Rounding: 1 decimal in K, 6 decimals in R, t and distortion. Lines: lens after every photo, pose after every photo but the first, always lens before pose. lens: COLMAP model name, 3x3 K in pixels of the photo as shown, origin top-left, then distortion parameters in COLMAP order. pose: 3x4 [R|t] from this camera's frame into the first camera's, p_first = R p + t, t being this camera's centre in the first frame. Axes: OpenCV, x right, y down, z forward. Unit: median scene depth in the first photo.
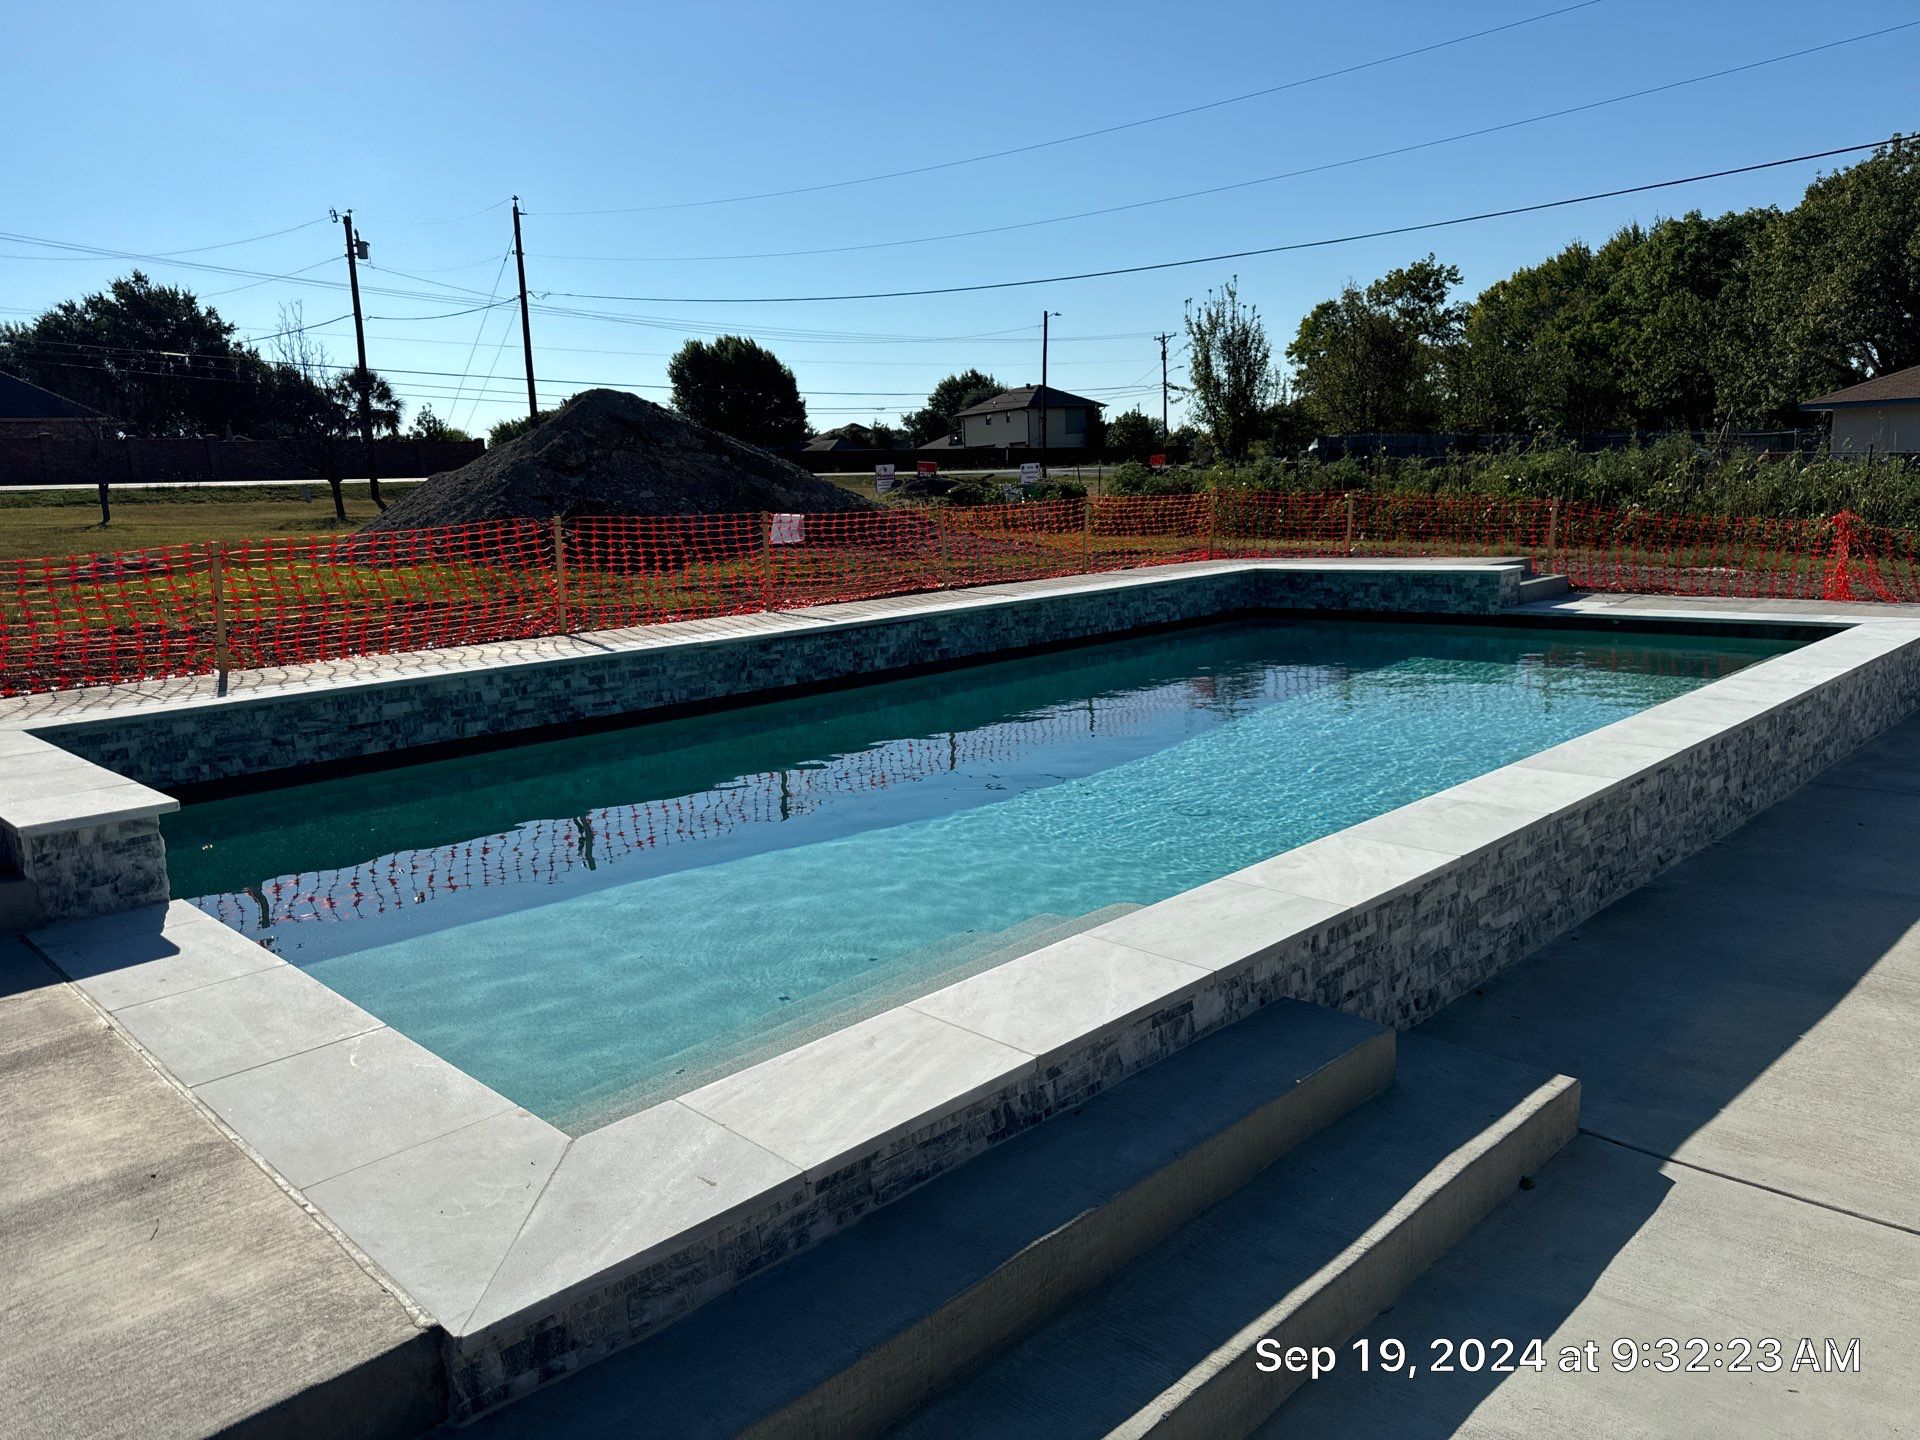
lens RADIAL K [[1348.9, 0, 941.2], [0, 1348.9, 773.5], [0, 0, 1]] dist [0.063239, -0.064110]
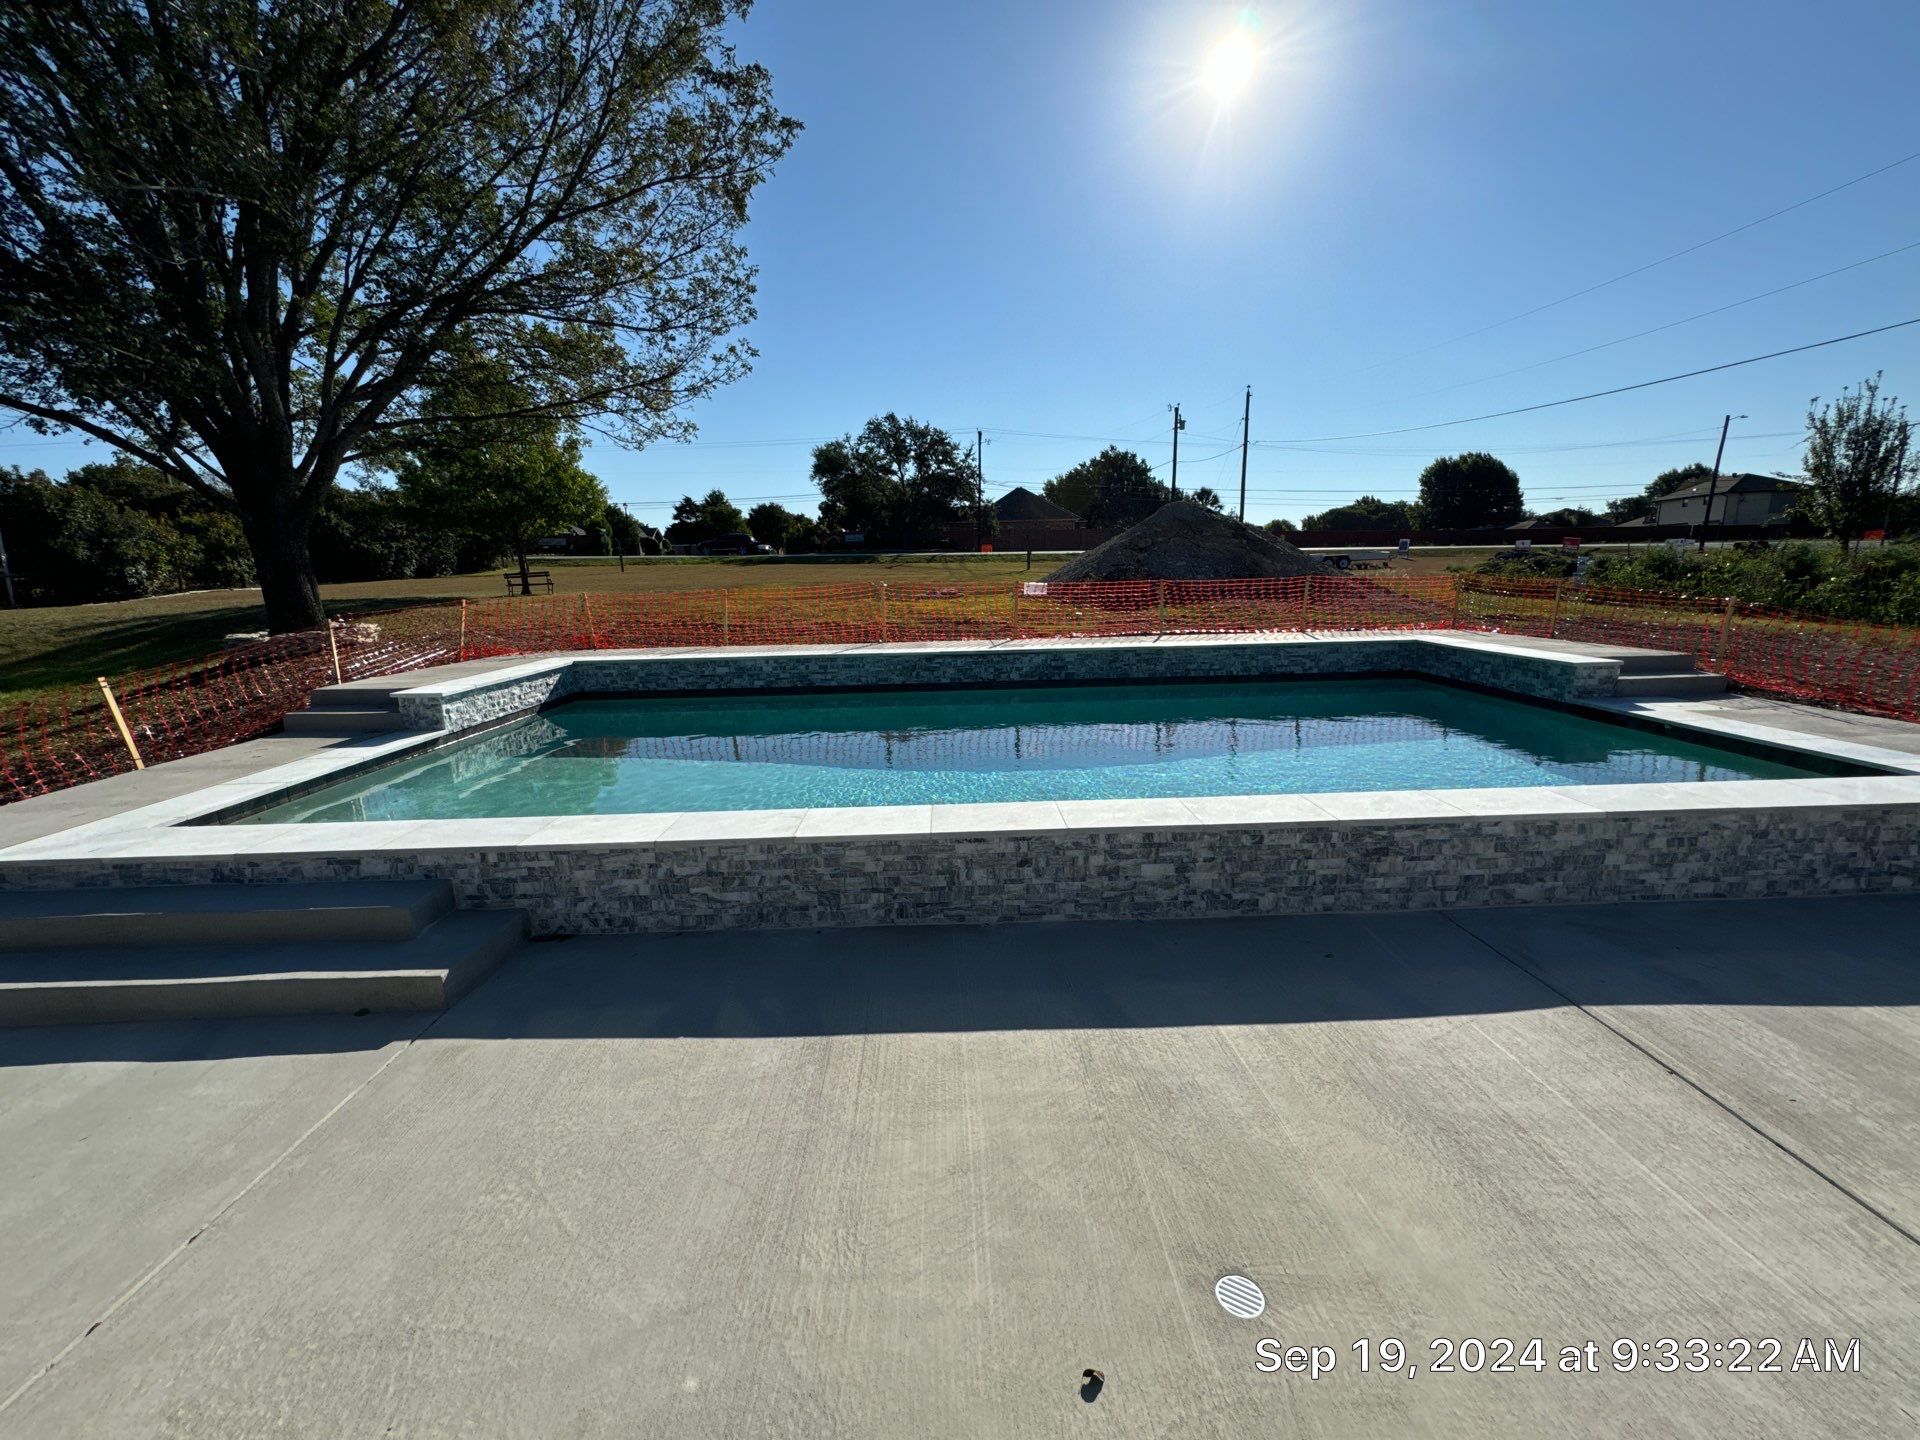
lens RADIAL K [[758.0, 0, 955.7], [0, 758.0, 732.1], [0, 0, 1]] dist [0.001008, -0.001821]
pose [[0.727466, 0.169223, -0.664949, 0.482011], [-0.151043, 0.984833, 0.085386, -0.075723], [0.669313, 0.038320, 0.741992, 0.241805]]
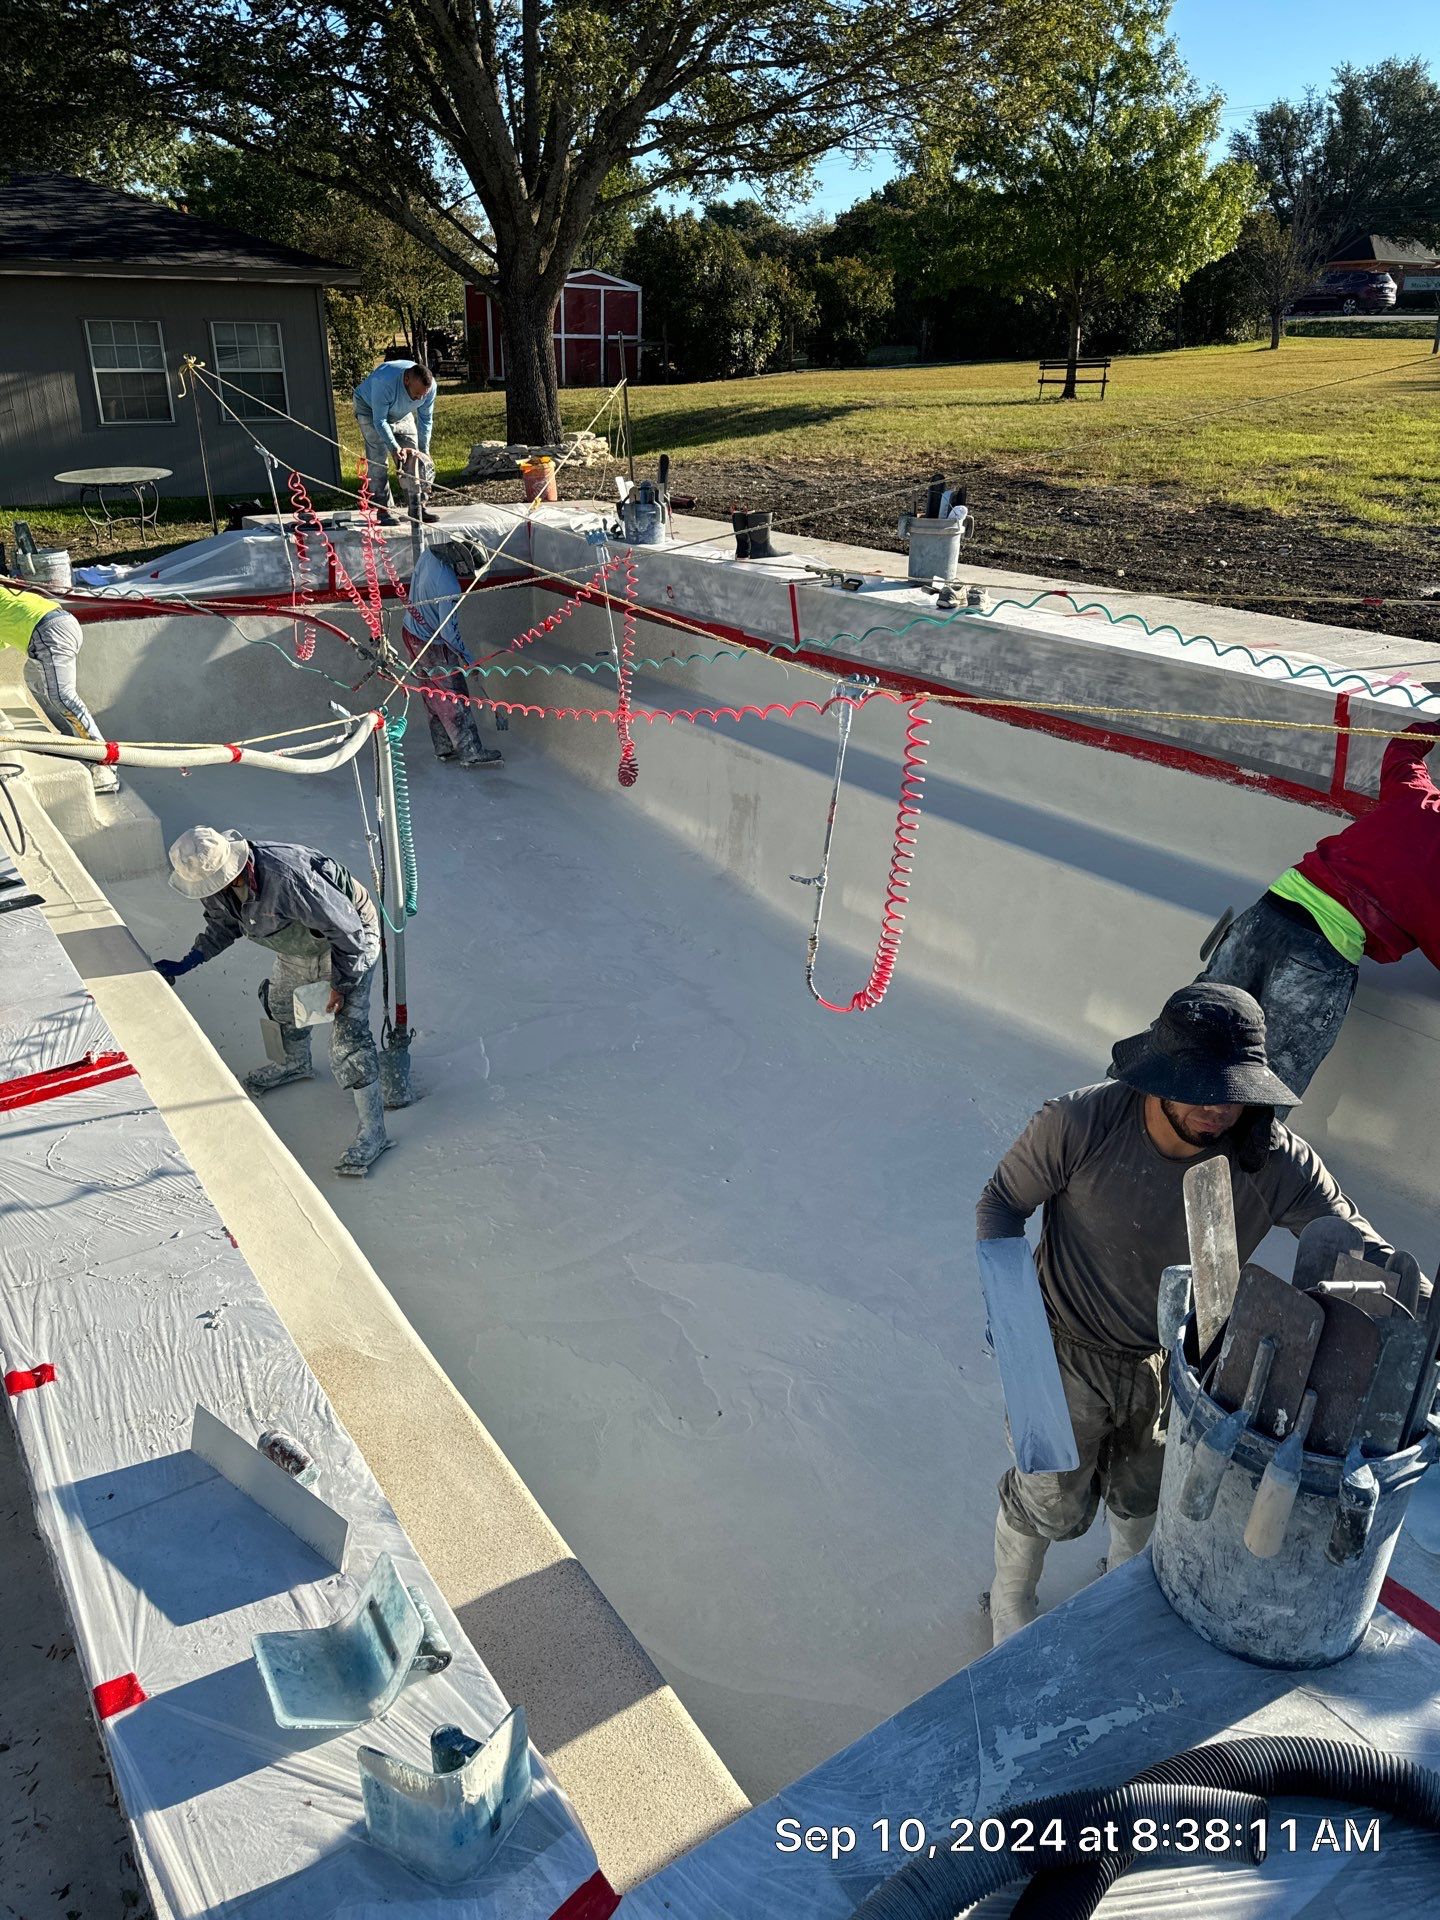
lens RADIAL K [[1348.9, 0, 719.8], [0, 1348.9, 951.2], [0, 0, 1]] dist [0.063239, -0.064110]
pose [[-0.181764, 0.434475, -0.882152, 0.676789], [-0.200754, 0.861806, 0.465819, -0.255317], [0.962632, 0.261765, -0.069423, 0.881125]]
